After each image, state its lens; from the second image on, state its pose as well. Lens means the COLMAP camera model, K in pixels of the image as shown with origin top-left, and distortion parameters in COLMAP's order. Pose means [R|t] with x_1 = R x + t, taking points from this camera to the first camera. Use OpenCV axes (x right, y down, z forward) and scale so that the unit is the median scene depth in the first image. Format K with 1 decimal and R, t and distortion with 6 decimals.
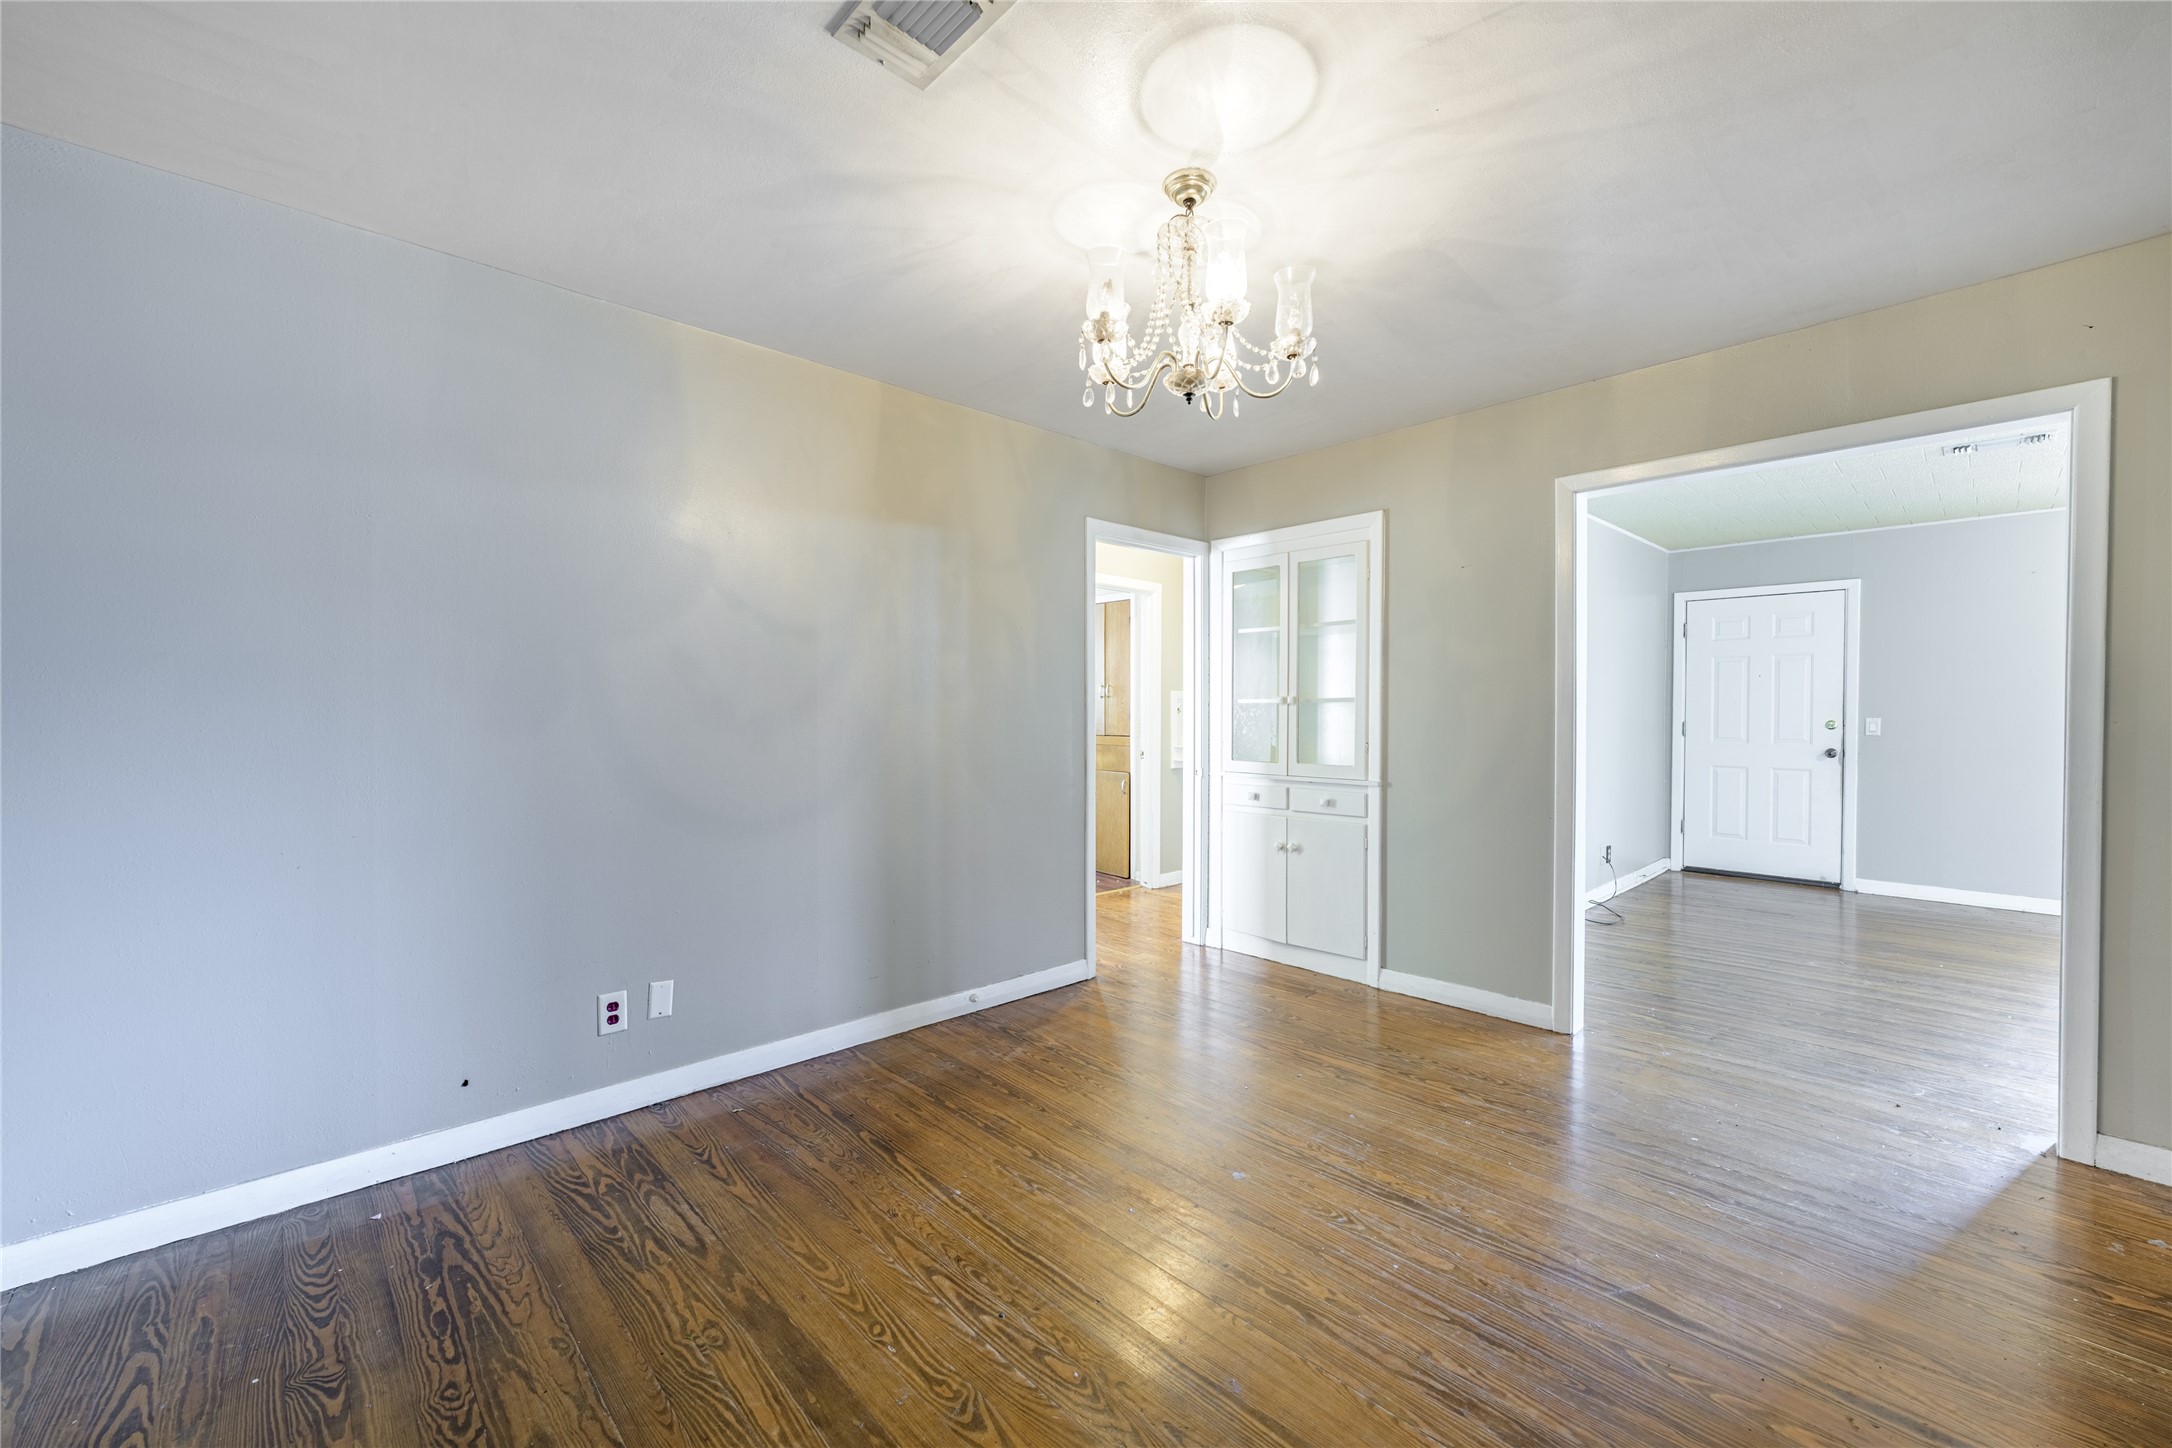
lens RADIAL K [[870.7, 0, 1086.3], [0, 870.7, 712.7], [0, 0, 1]] dist [0.000933, 0.000278]
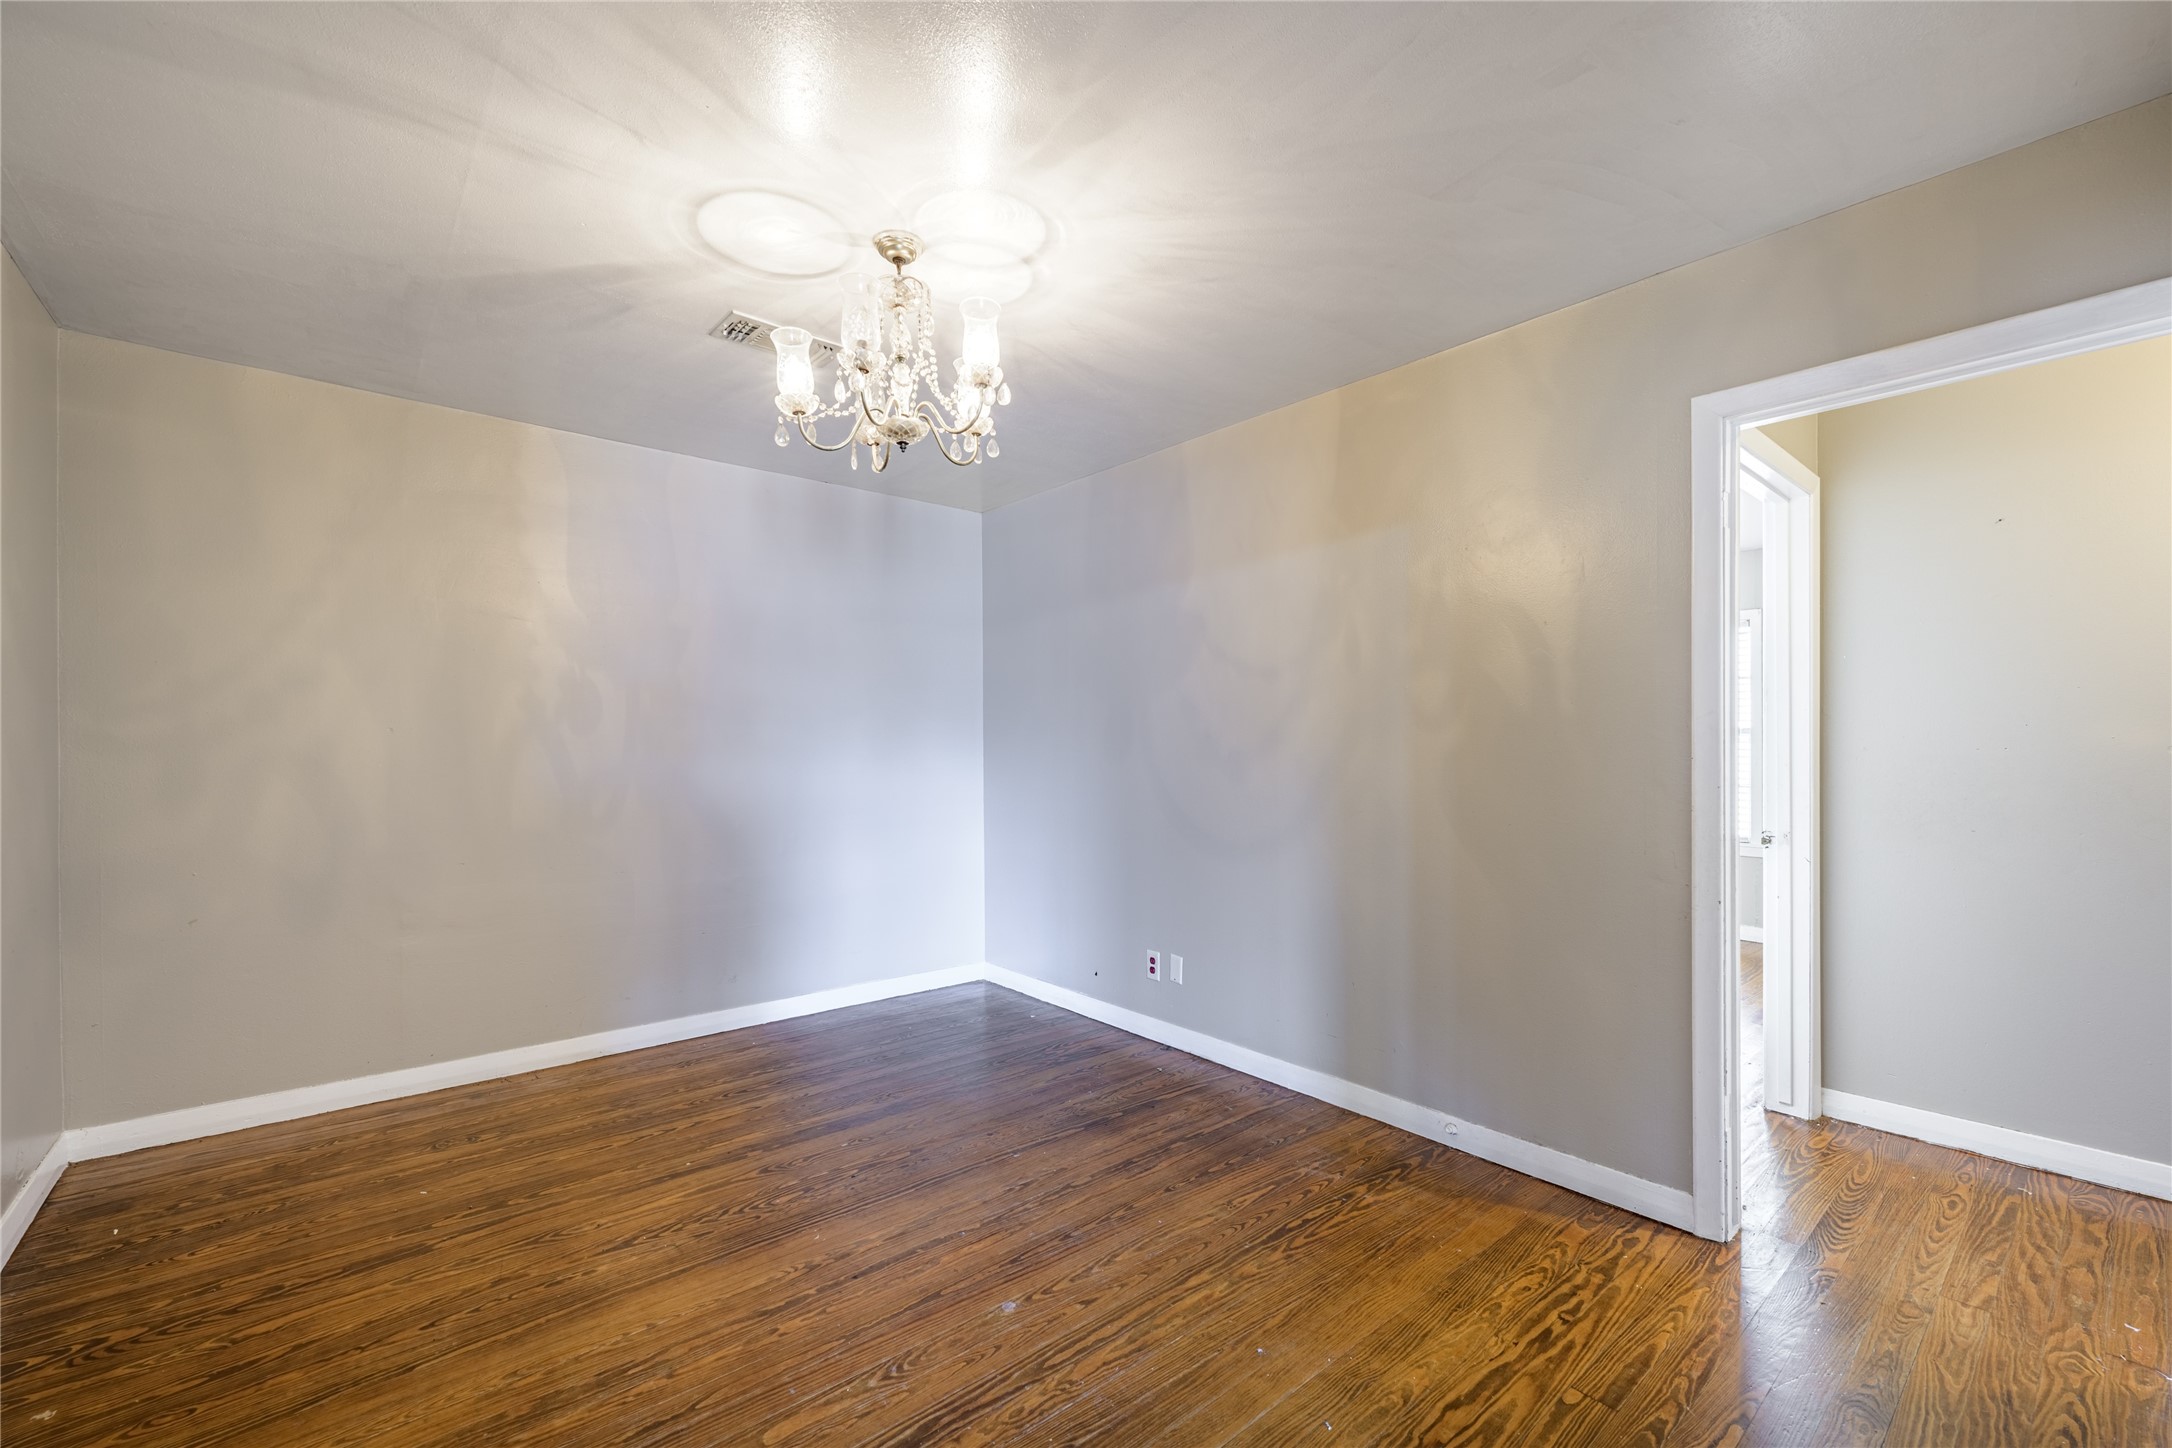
lens RADIAL K [[906.2, 0, 1084.5], [0, 906.2, 745.5], [0, 0, 1]] dist [-0.000361, -0.000104]
pose [[-0.059462, 0.000238, -0.998231, 0.983185], [-0.001941, 0.999998, 0.000354, -0.004447], [0.998229, 0.001959, -0.059461, 1.068220]]
